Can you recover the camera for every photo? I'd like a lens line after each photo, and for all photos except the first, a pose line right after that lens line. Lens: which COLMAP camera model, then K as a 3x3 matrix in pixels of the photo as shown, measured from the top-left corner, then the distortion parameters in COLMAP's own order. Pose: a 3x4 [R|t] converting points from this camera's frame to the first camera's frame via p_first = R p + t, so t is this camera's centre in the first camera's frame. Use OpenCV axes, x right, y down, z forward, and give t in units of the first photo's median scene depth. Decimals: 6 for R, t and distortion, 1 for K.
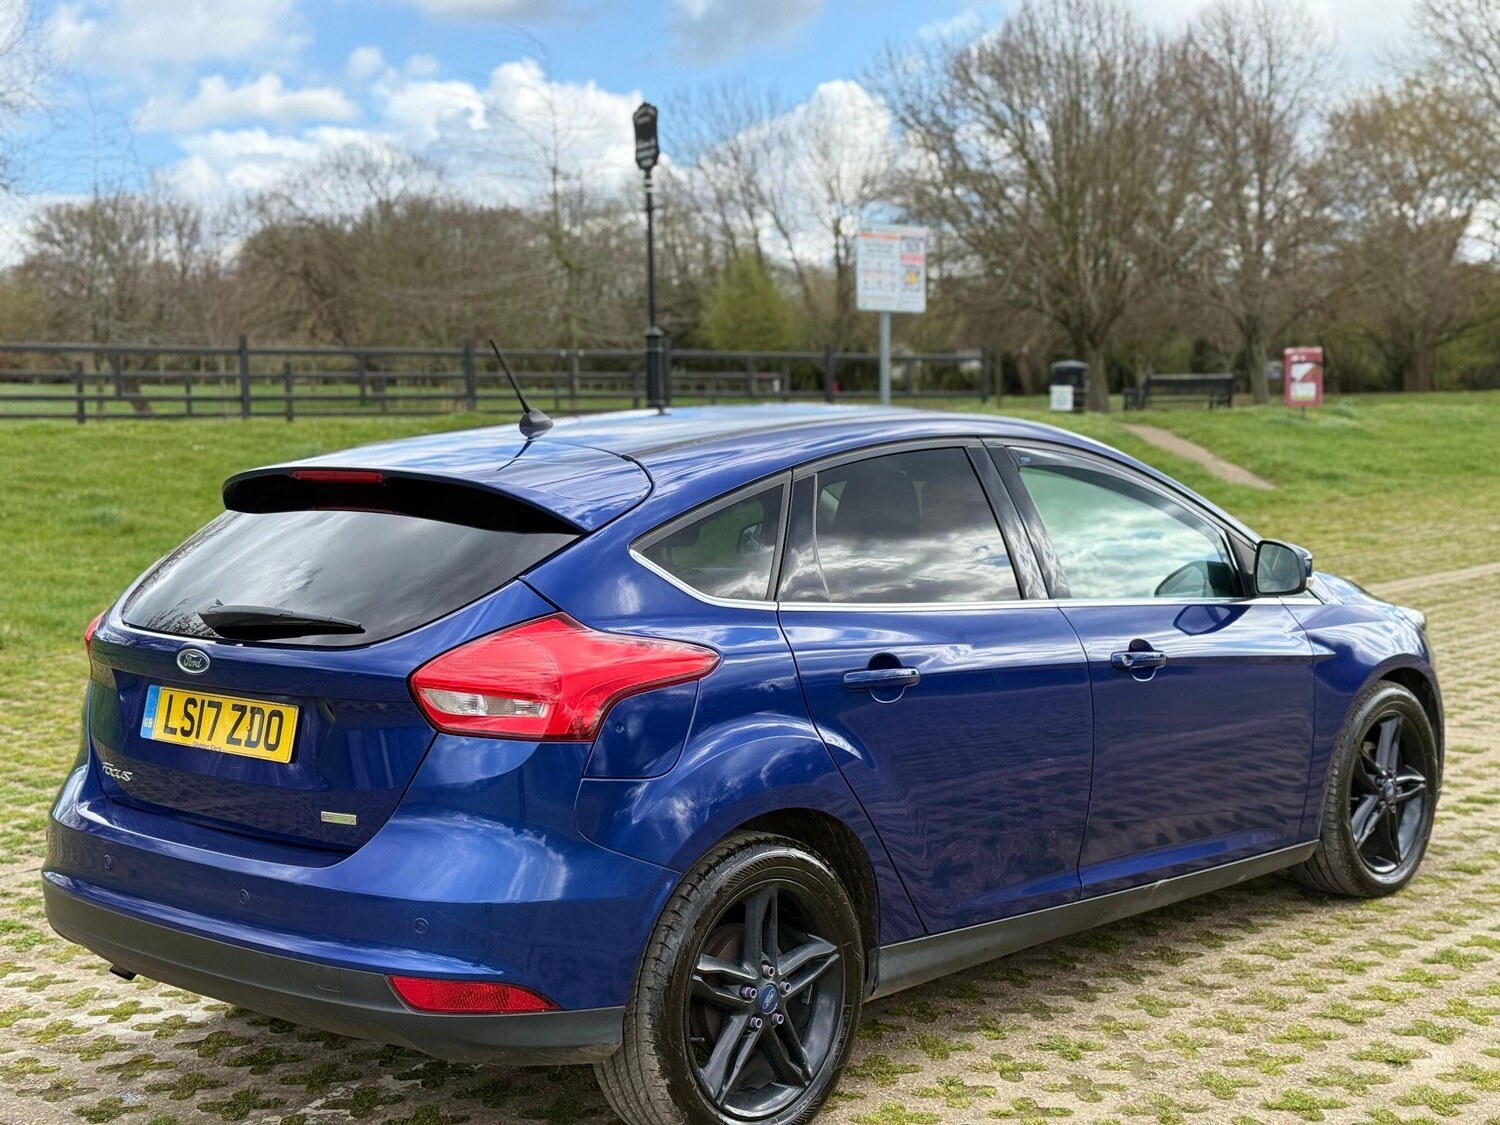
lens RADIAL K [[2127.0, 0, 763.1], [0, 2127.0, 573.8], [0, 0, 1]] dist [0.153484, 0.000000]
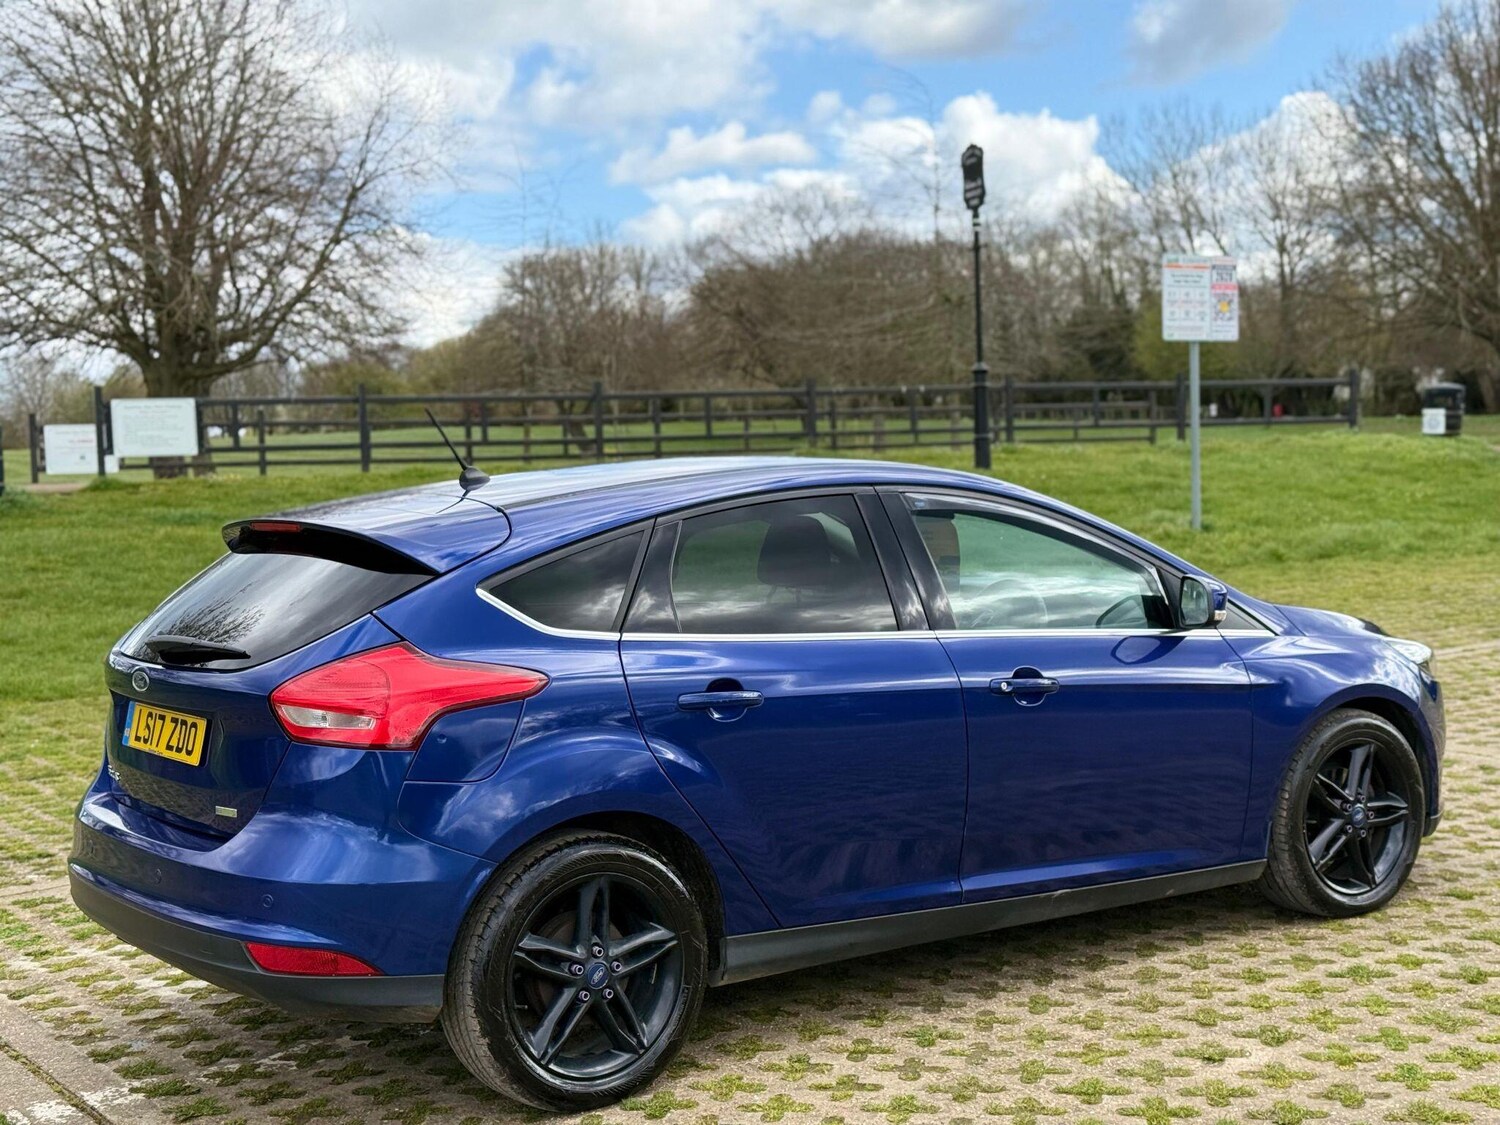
lens RADIAL K [[2127.0, 0, 756.7], [0, 2127.0, 558.2], [0, 0, 1]] dist [0.153484, 0.000000]
pose [[0.977004, -0.005682, -0.213145, 0.259644], [0.001317, 0.999787, -0.020616, -0.002639], [0.213217, 0.019861, 0.976803, -0.091575]]
